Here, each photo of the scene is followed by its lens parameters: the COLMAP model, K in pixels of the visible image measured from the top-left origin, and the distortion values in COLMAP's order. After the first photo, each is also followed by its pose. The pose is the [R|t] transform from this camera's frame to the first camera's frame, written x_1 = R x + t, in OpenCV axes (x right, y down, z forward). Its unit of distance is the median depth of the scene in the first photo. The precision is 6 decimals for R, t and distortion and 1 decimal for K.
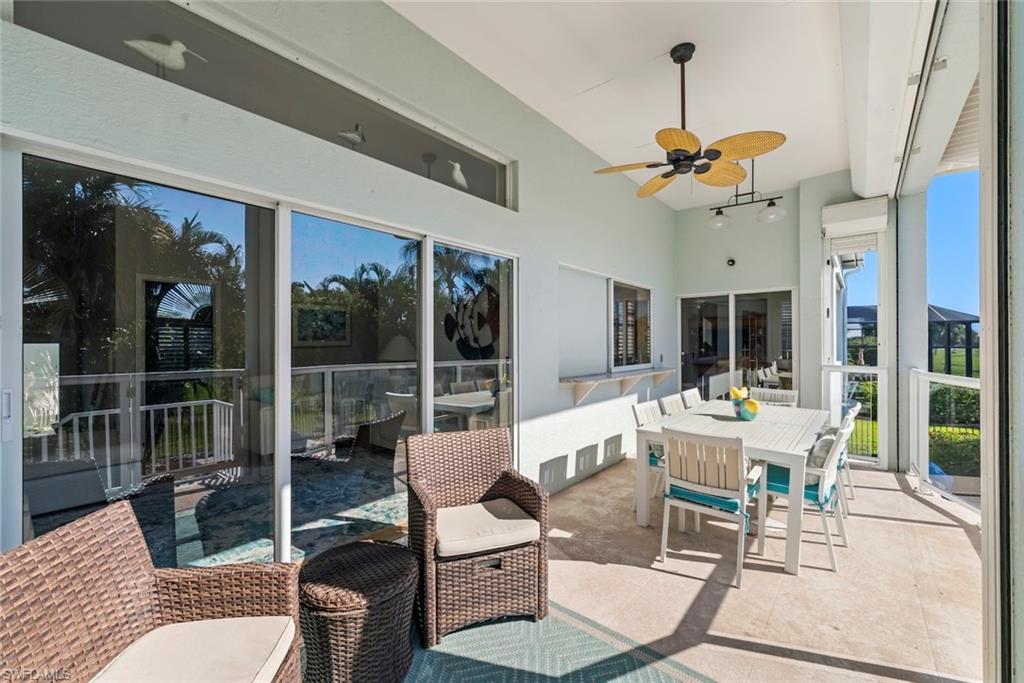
lens RADIAL K [[429.7, 0, 512.0], [0, 429.7, 341.5], [0, 0, 1]] dist [0.001038, 0.000008]
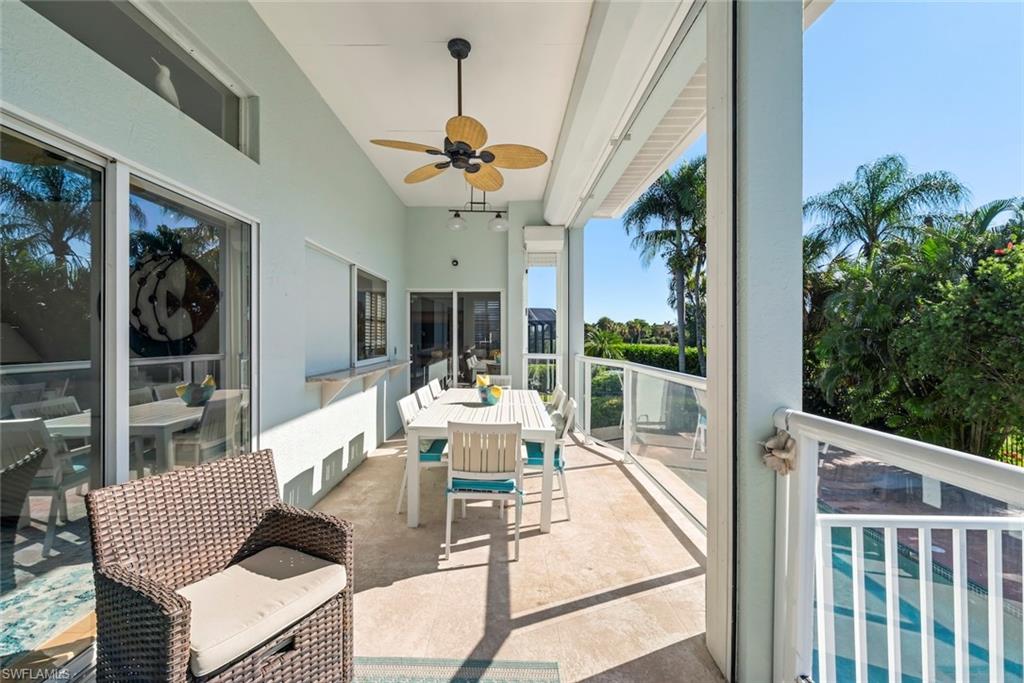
lens RADIAL K [[418.2, 0, 508.2], [0, 418.2, 335.3], [0, 0, 1]] dist [0.000942, -0.000109]
pose [[0.772990, 0.004189, 0.634404, -0.128923], [-0.006391, 0.999979, 0.001185, 0.001065], [-0.634386, -0.004970, 0.773001, 0.155083]]
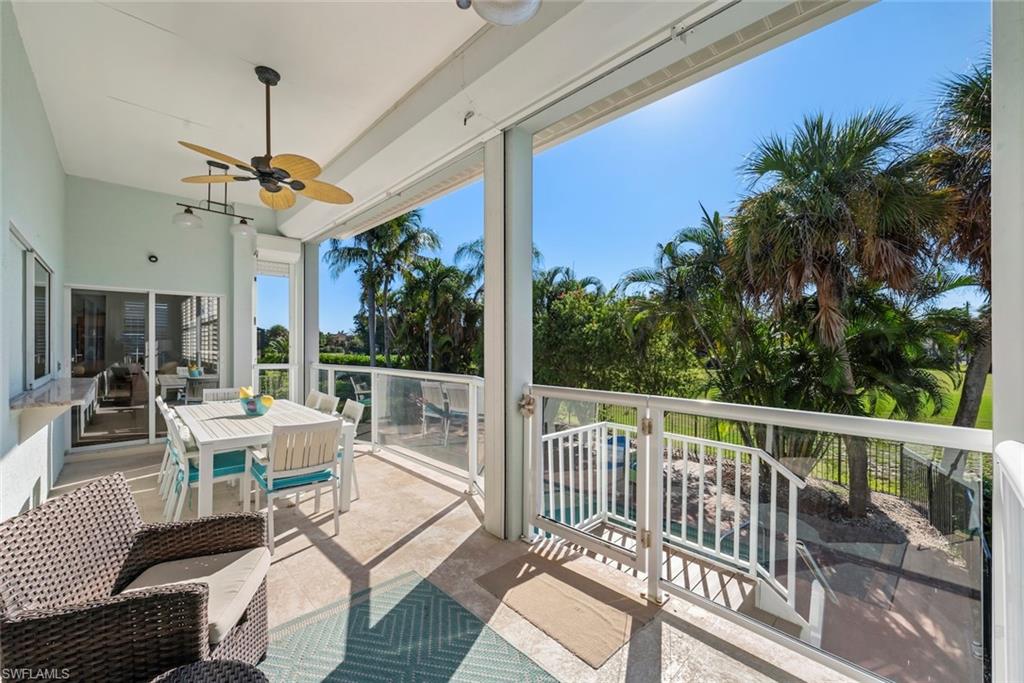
lens RADIAL K [[396.2, 0, 512.0], [0, 396.2, 341.5], [0, 0, 1]] dist [-0.000269, 0.000073]
pose [[0.109329, 0.010576, 0.993949, -0.483577], [-0.004927, 0.999937, -0.010098, -0.002104], [-0.993993, -0.003793, 0.109374, 0.270357]]
